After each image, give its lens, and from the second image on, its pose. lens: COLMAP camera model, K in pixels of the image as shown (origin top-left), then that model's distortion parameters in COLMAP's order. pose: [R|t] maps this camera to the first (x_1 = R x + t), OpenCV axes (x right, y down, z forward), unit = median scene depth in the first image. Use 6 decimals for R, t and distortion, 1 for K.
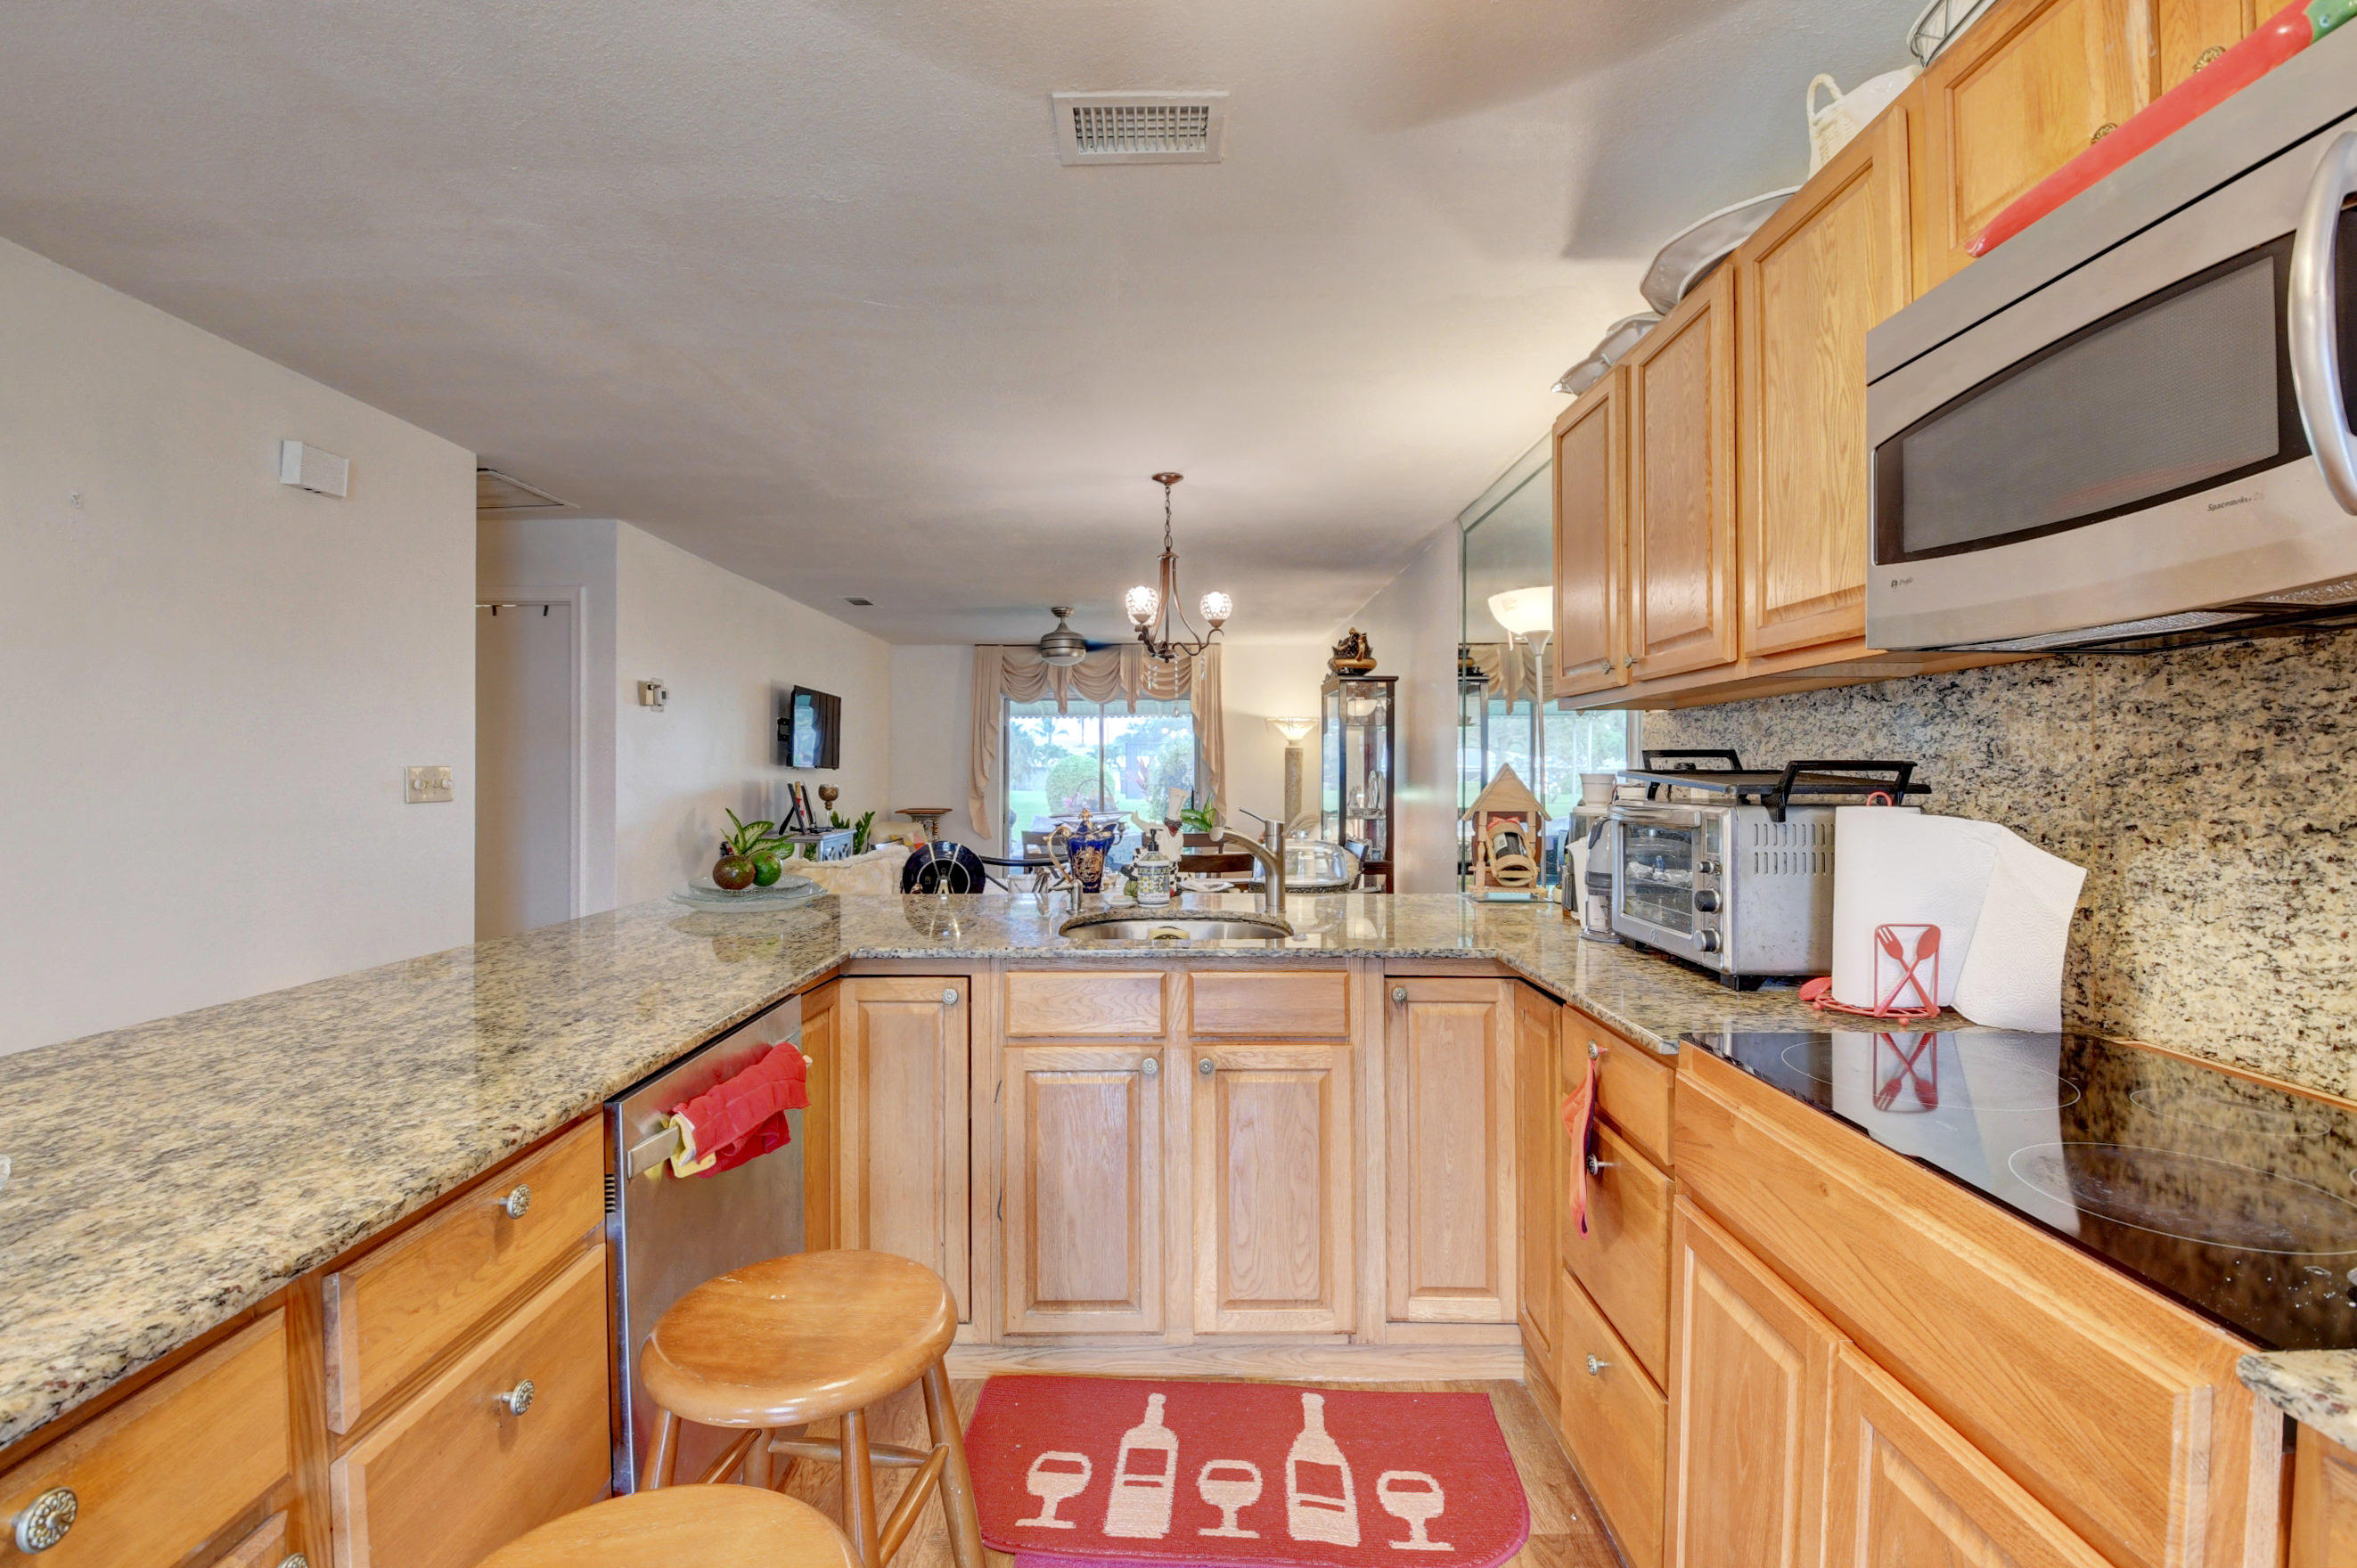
lens RADIAL K [[1049.8, 0, 1160.8], [0, 1049.8, 779.8], [0, 0, 1]] dist [0.000522, -0.015837]
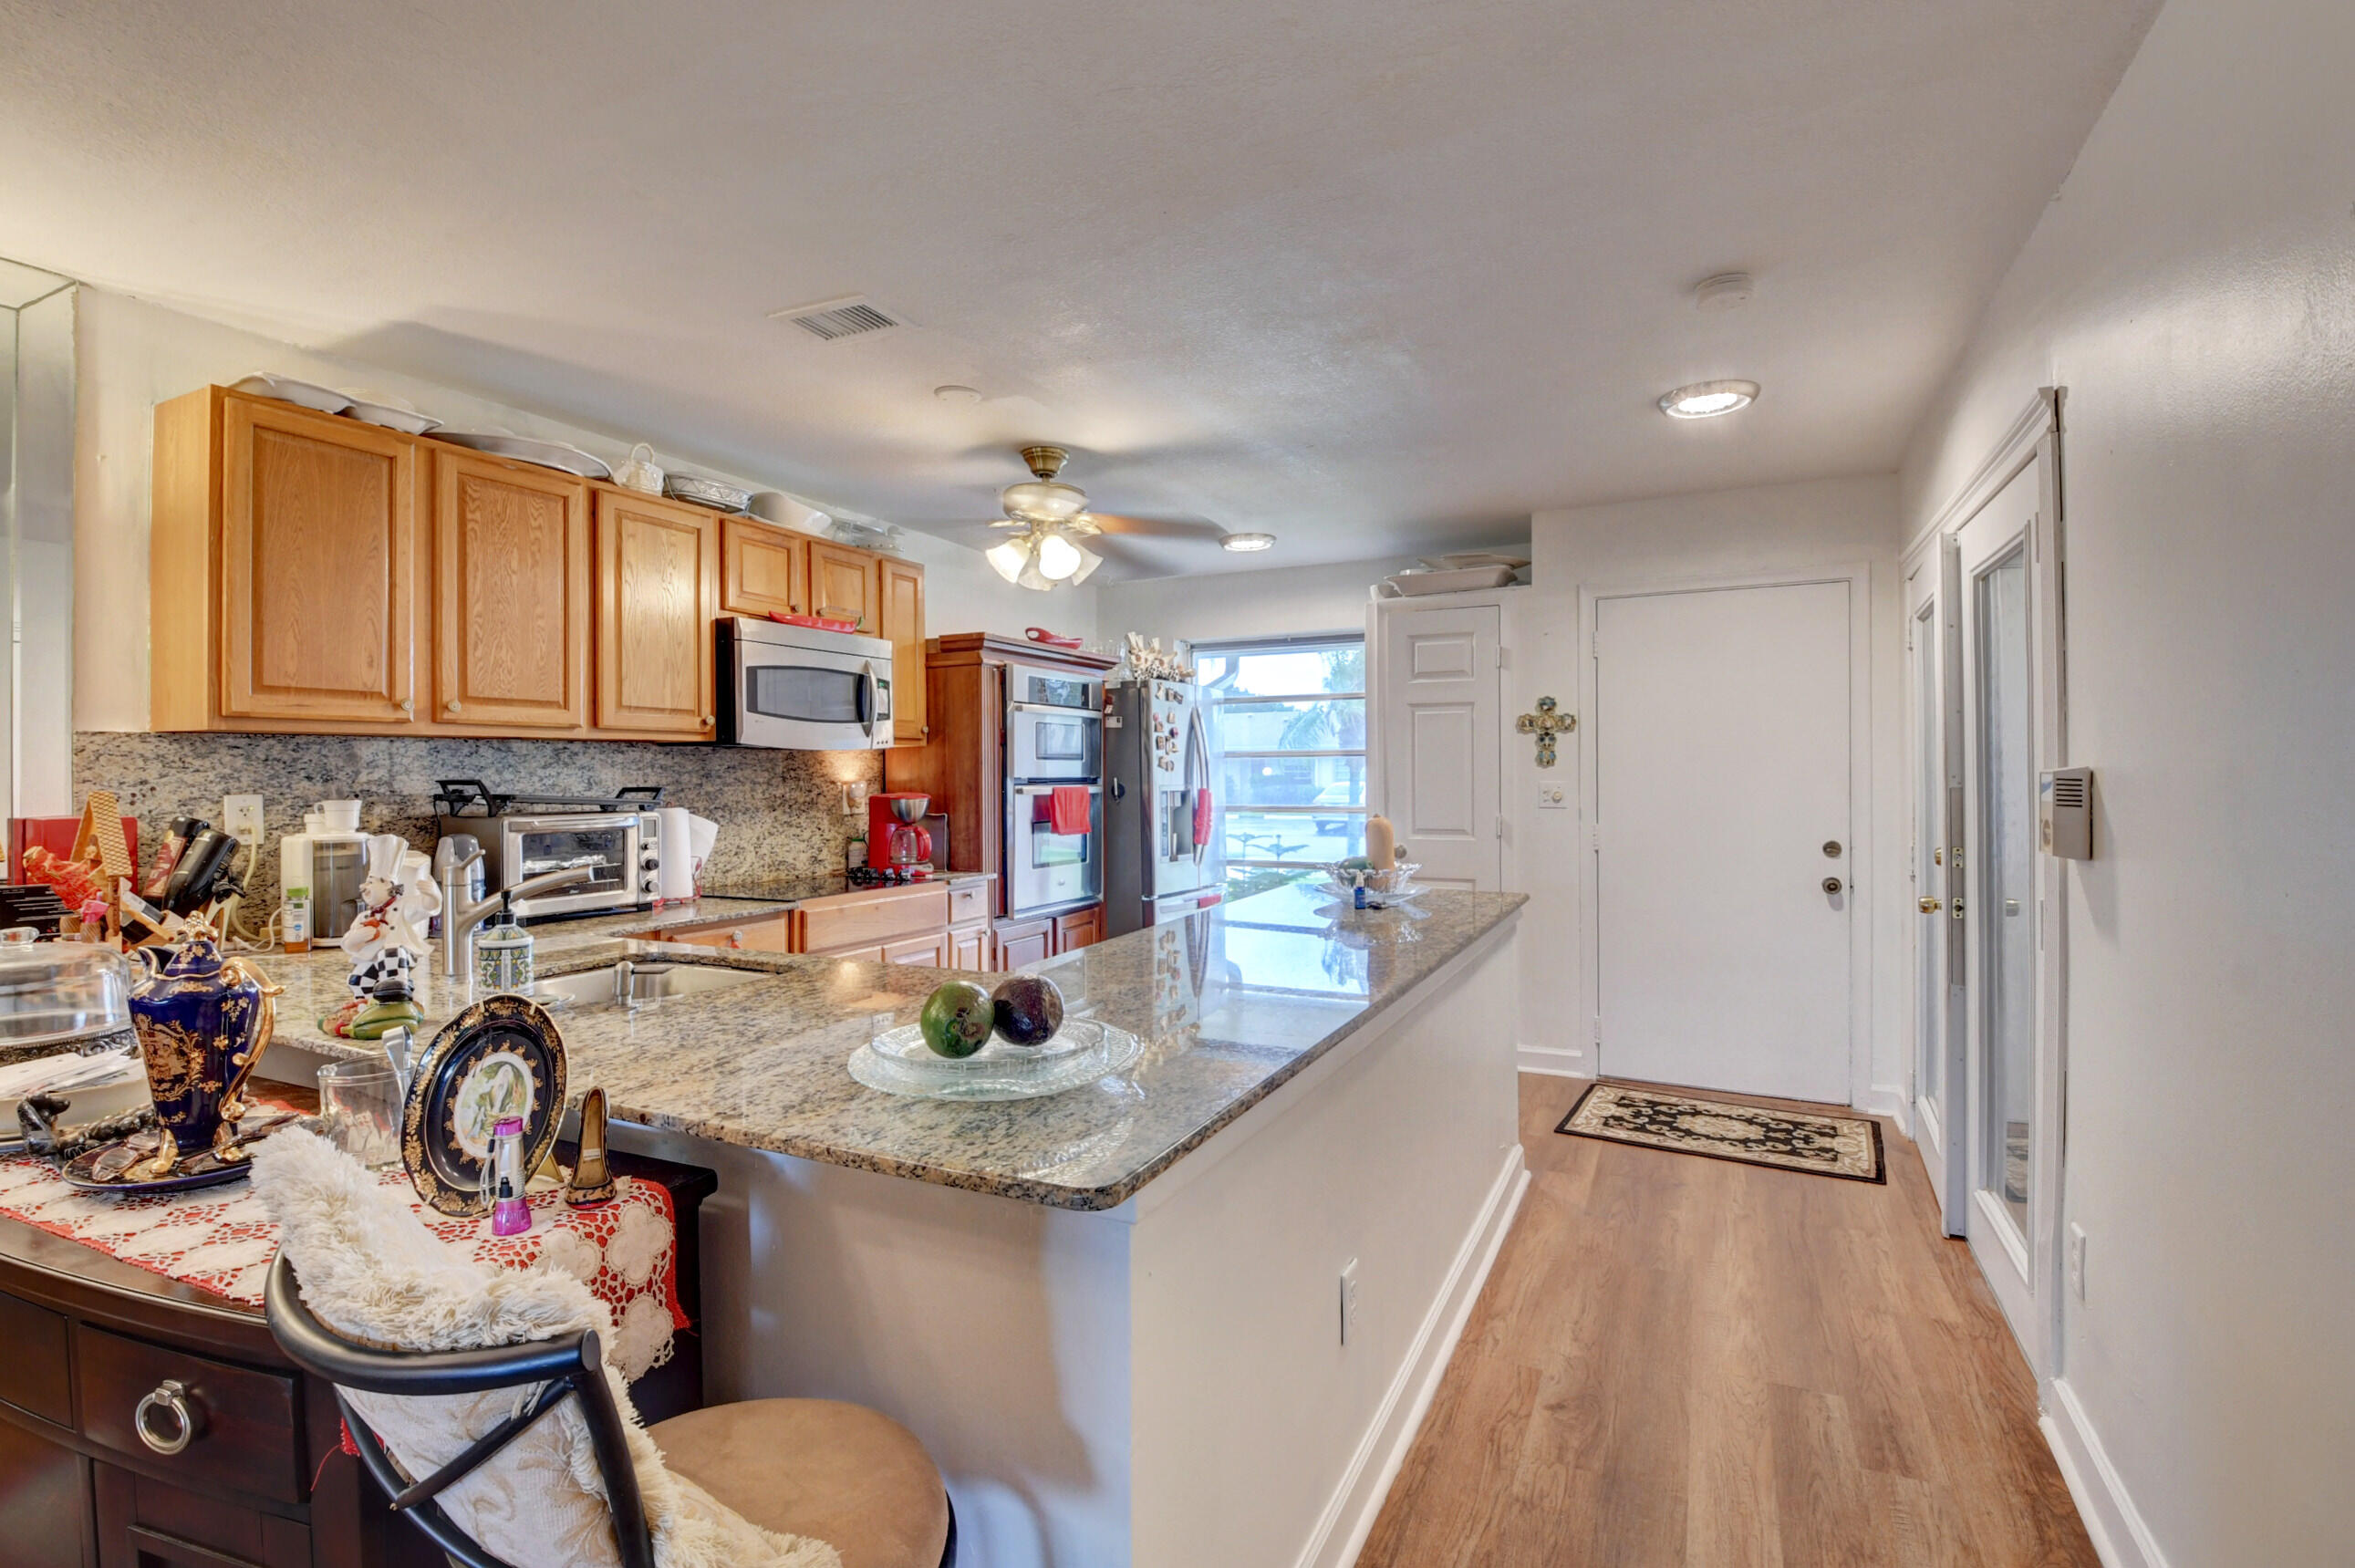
lens RADIAL K [[1105.0, 0, 1165.2], [0, 1105.0, 775.8], [0, 0, 1]] dist [0.000982, -0.017455]
pose [[-0.899464, 0.004150, 0.436975, -0.912183], [0.008718, 0.999926, 0.008448, -0.038121], [-0.436908, 0.011408, -0.899434, 1.905468]]
